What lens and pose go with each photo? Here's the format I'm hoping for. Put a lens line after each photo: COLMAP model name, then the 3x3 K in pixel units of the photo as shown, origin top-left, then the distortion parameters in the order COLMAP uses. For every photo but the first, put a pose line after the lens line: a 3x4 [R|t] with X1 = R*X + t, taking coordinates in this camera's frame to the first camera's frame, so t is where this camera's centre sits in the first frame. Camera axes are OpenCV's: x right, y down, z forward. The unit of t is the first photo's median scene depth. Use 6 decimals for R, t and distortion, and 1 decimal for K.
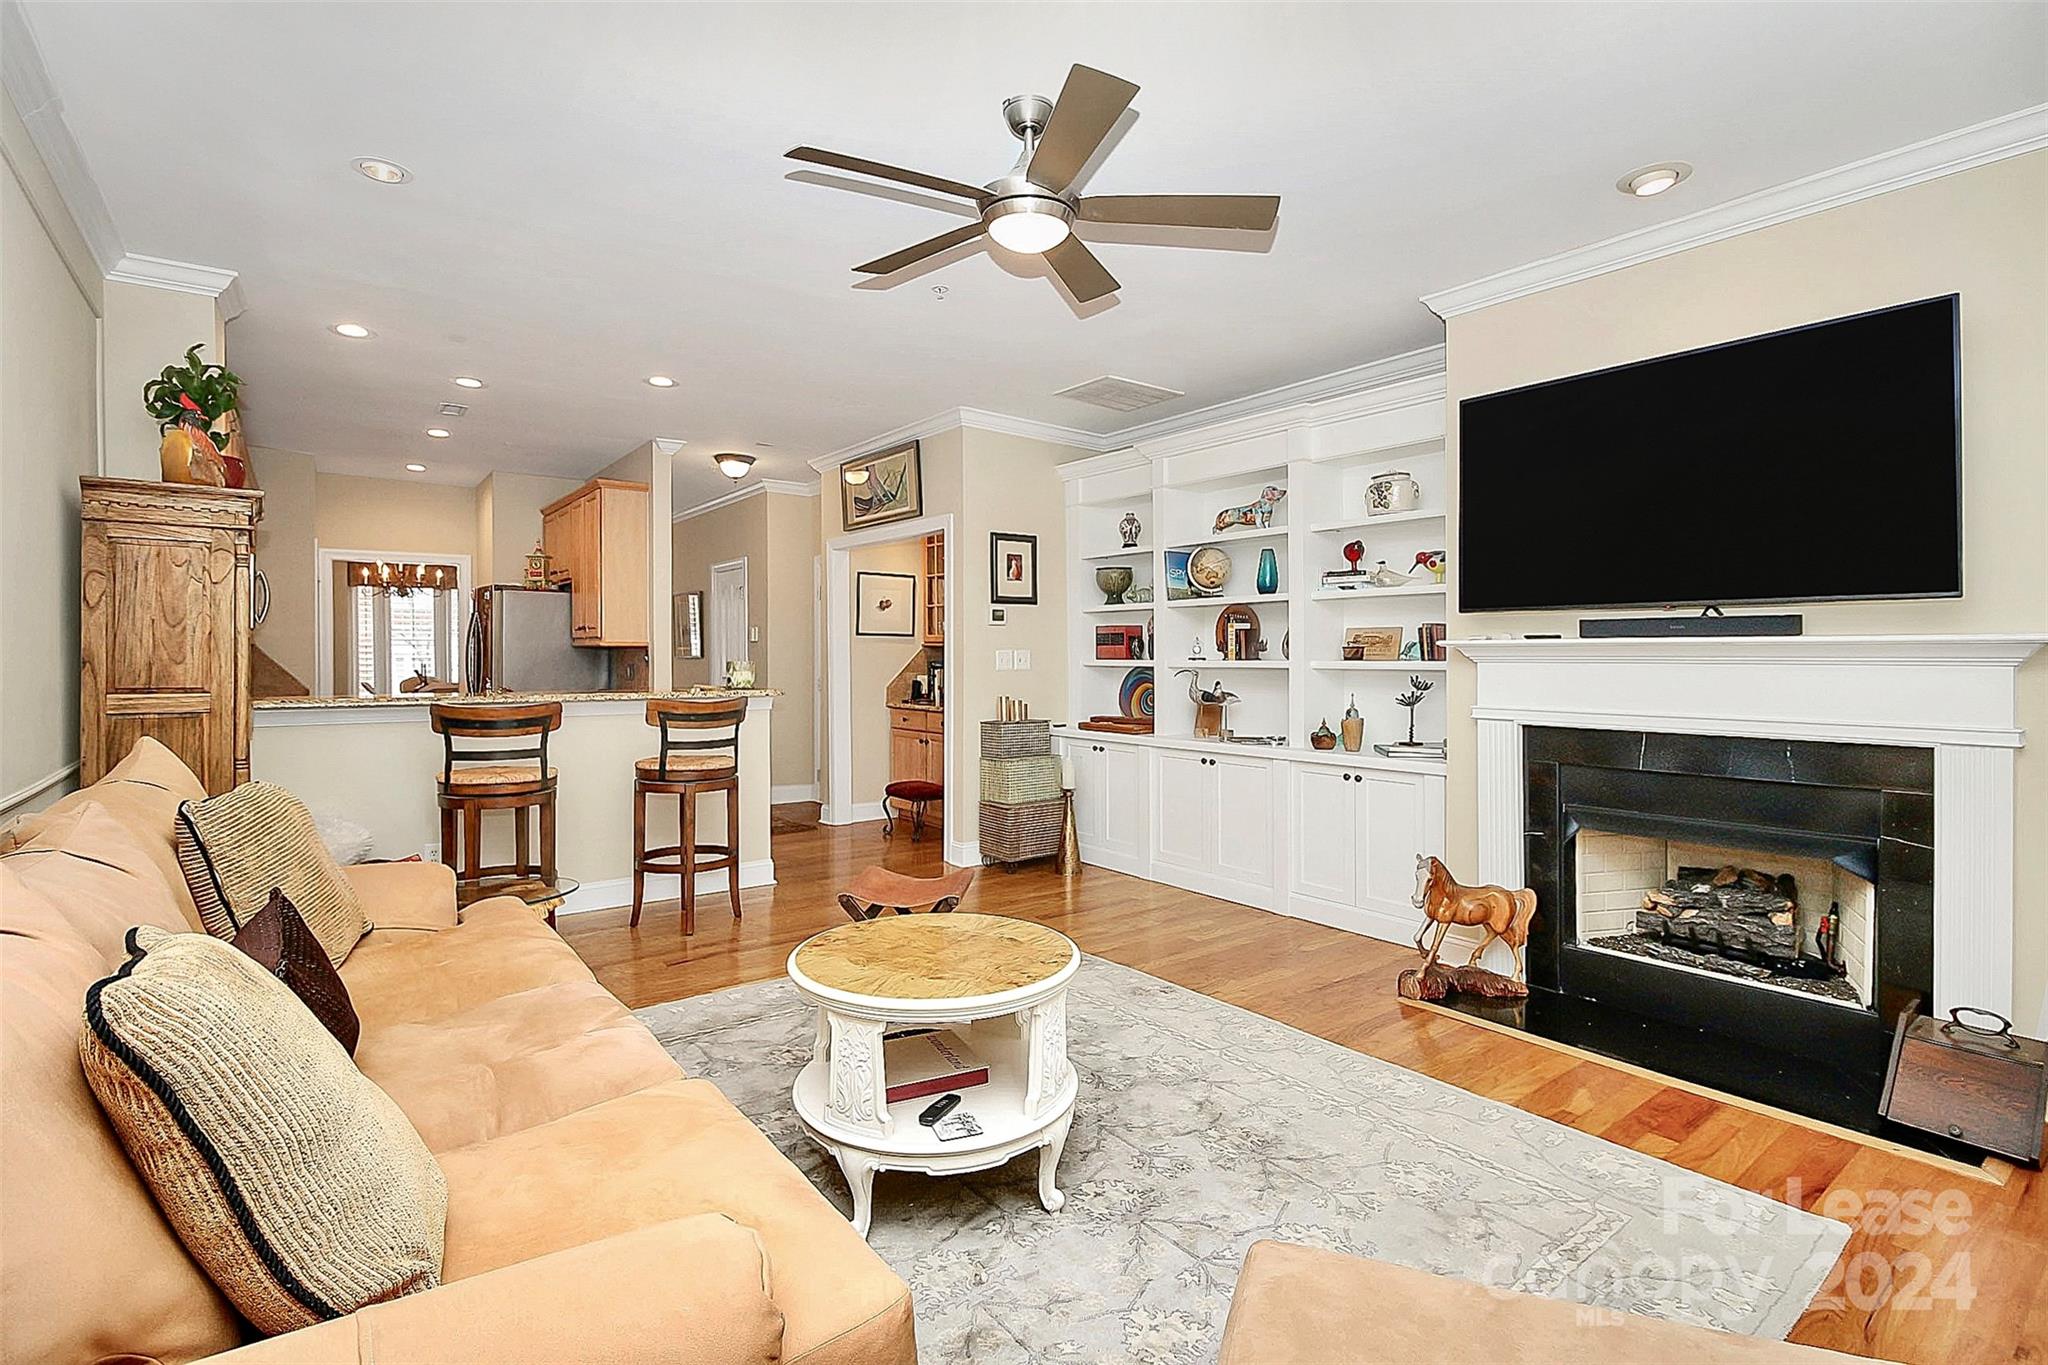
lens RADIAL K [[939.9, 0, 1021.5], [0, 939.9, 667.4], [0, 0, 1]] dist [0.000503, -0.012659]
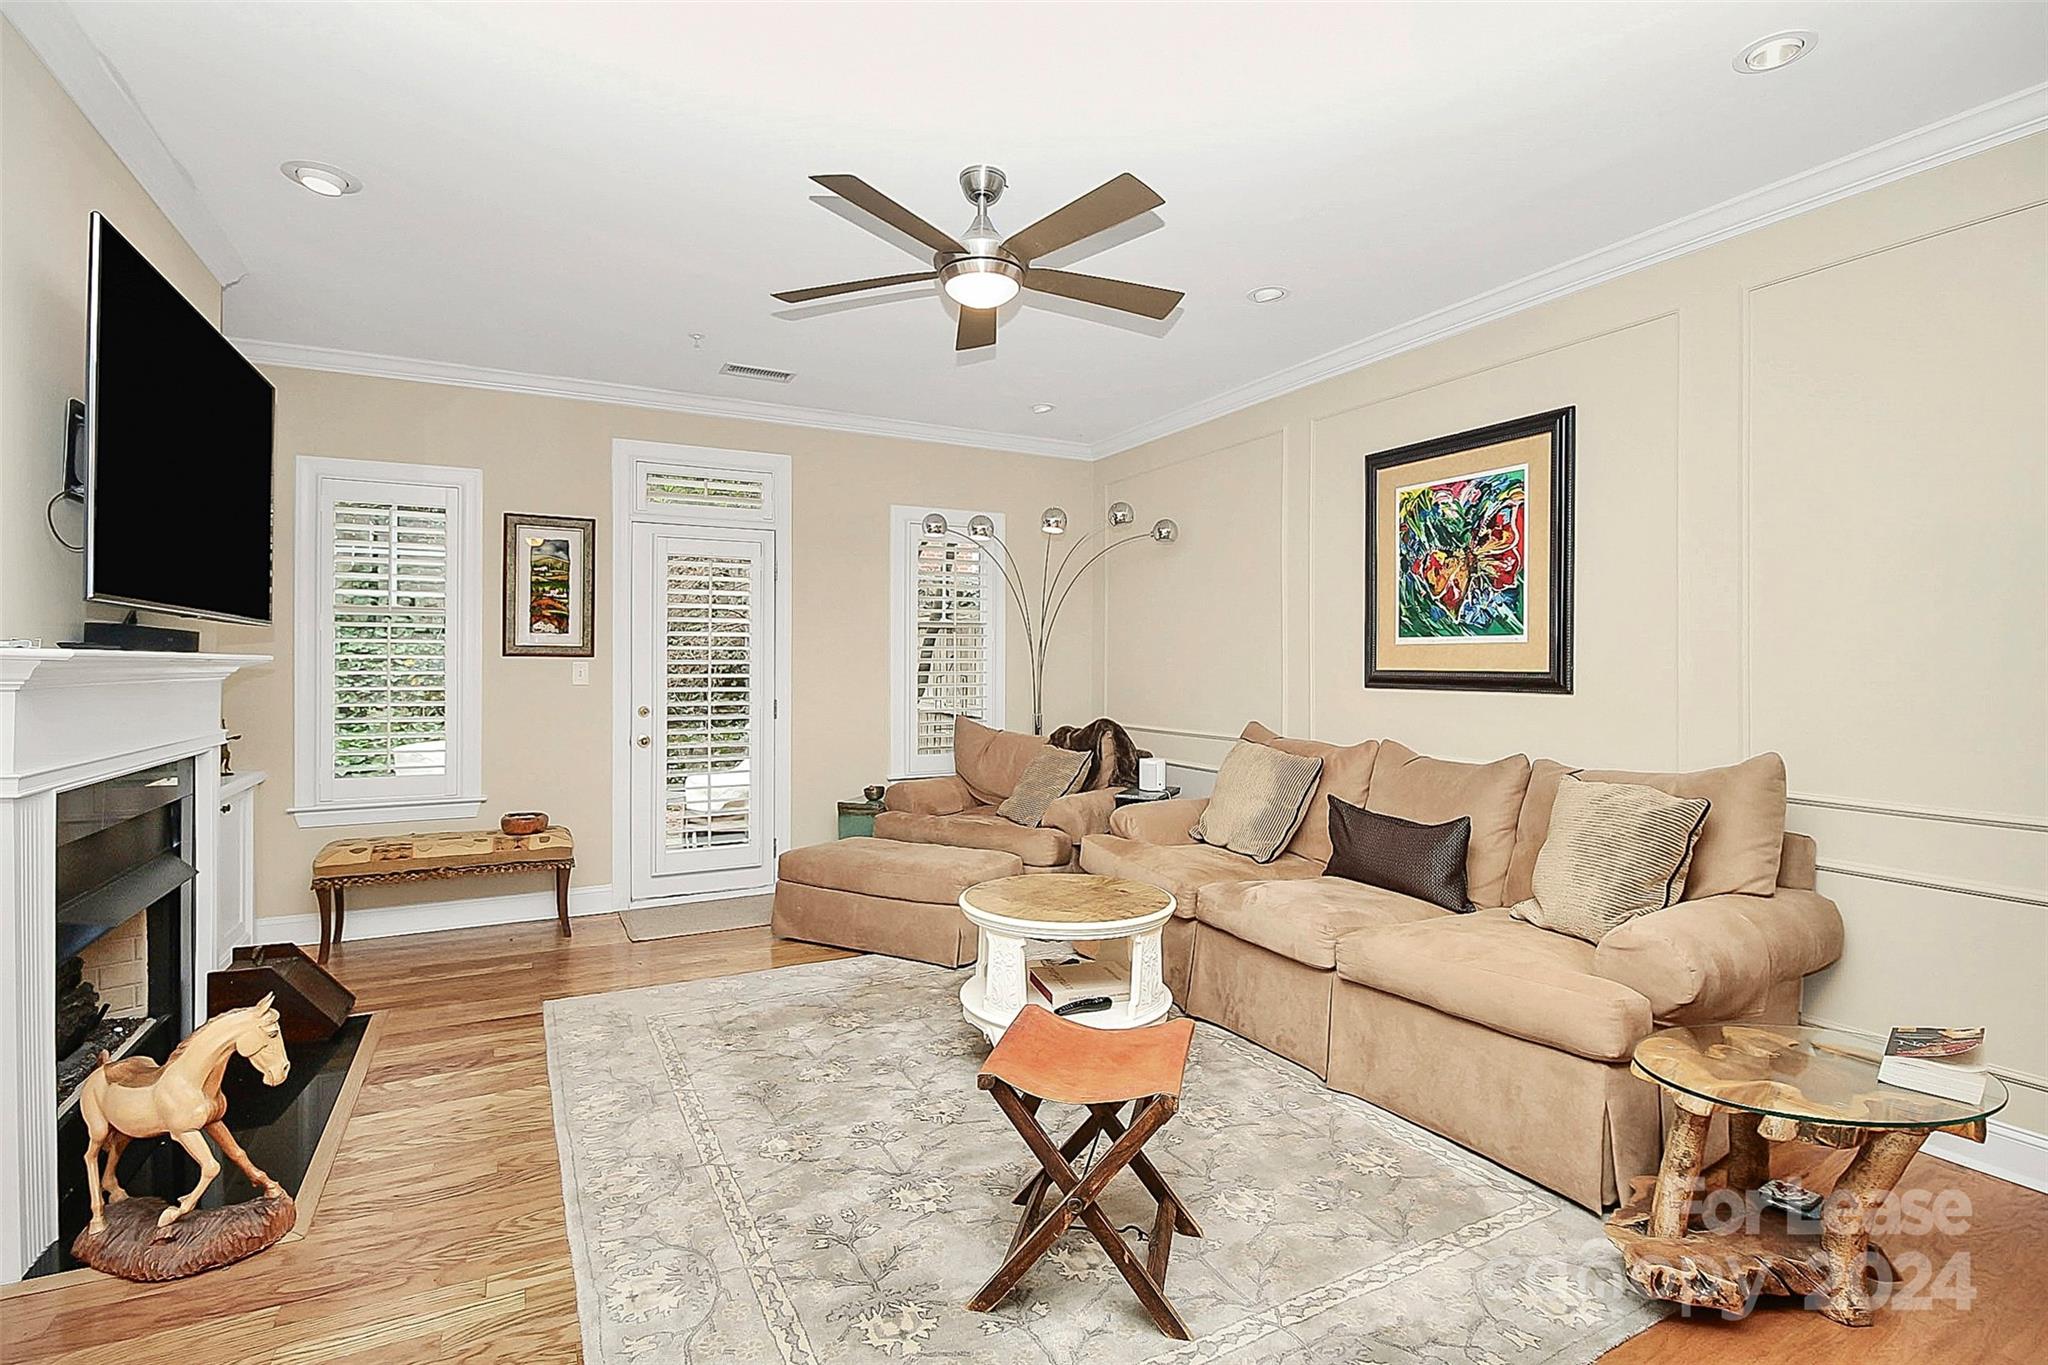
lens RADIAL K [[971.0, 0, 1012.4], [0, 971.0, 673.9], [0, 0, 1]] dist [-0.002018, -0.000876]
pose [[-0.982123, -0.008373, 0.188055, -0.139628], [-0.004816, 0.999801, 0.019363, -0.023694], [-0.188180, 0.018112, -0.981968, 1.271870]]
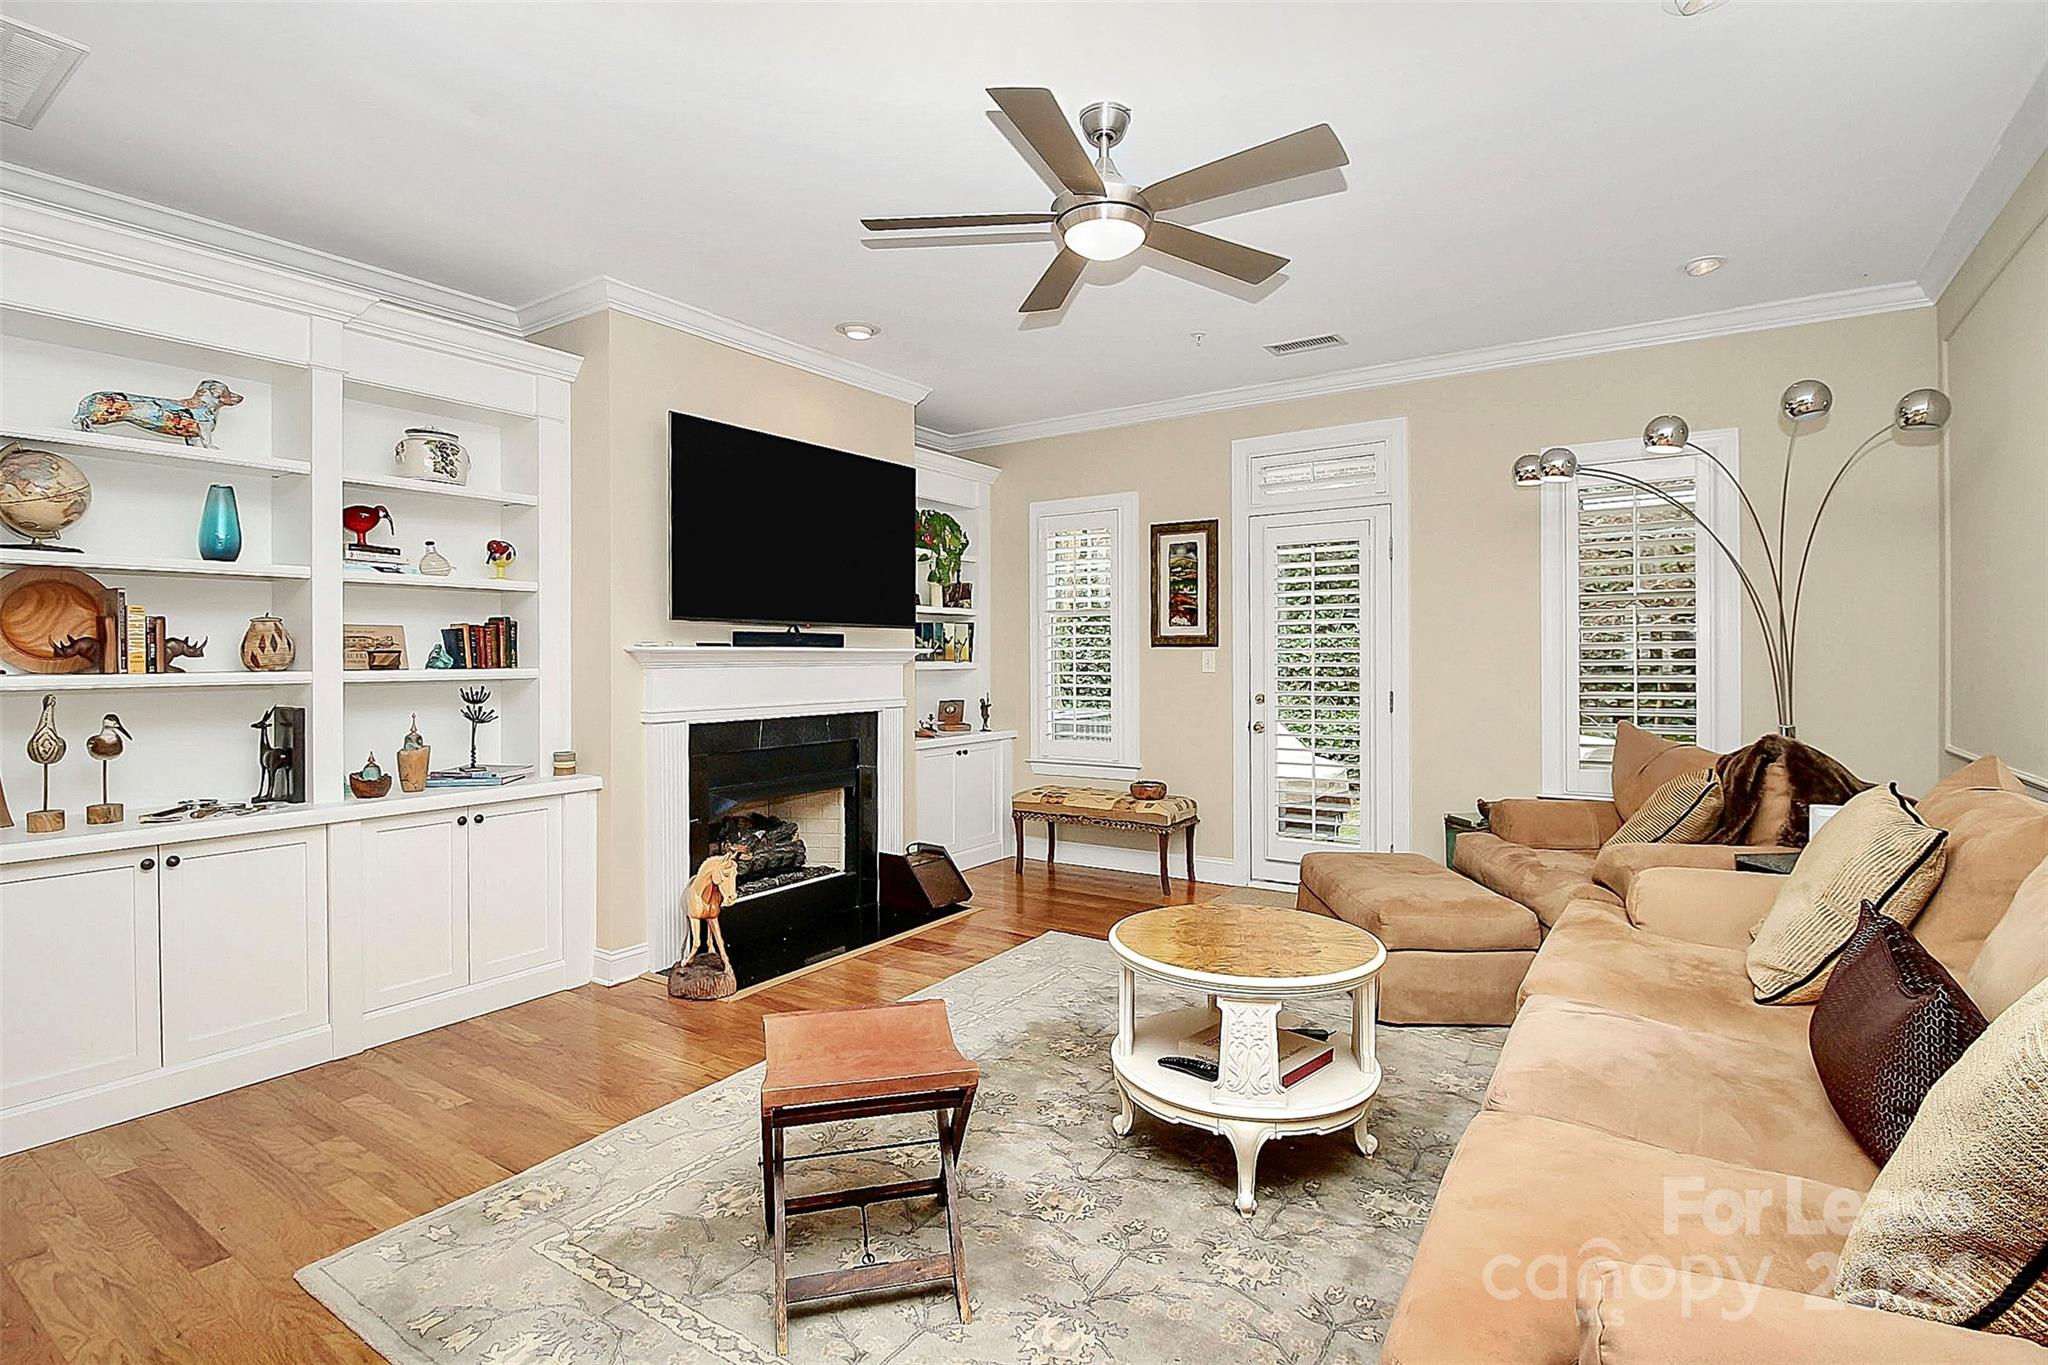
lens RADIAL K [[981.8, 0, 1023.8], [0, 981.8, 665.0], [0, 0, 1]] dist [-0.000927, -0.001660]
pose [[-0.307833, -0.010535, 0.951382, -0.581867], [0.013627, 0.999787, 0.015480, -0.017805], [-0.951343, 0.017730, -0.307624, 0.843625]]
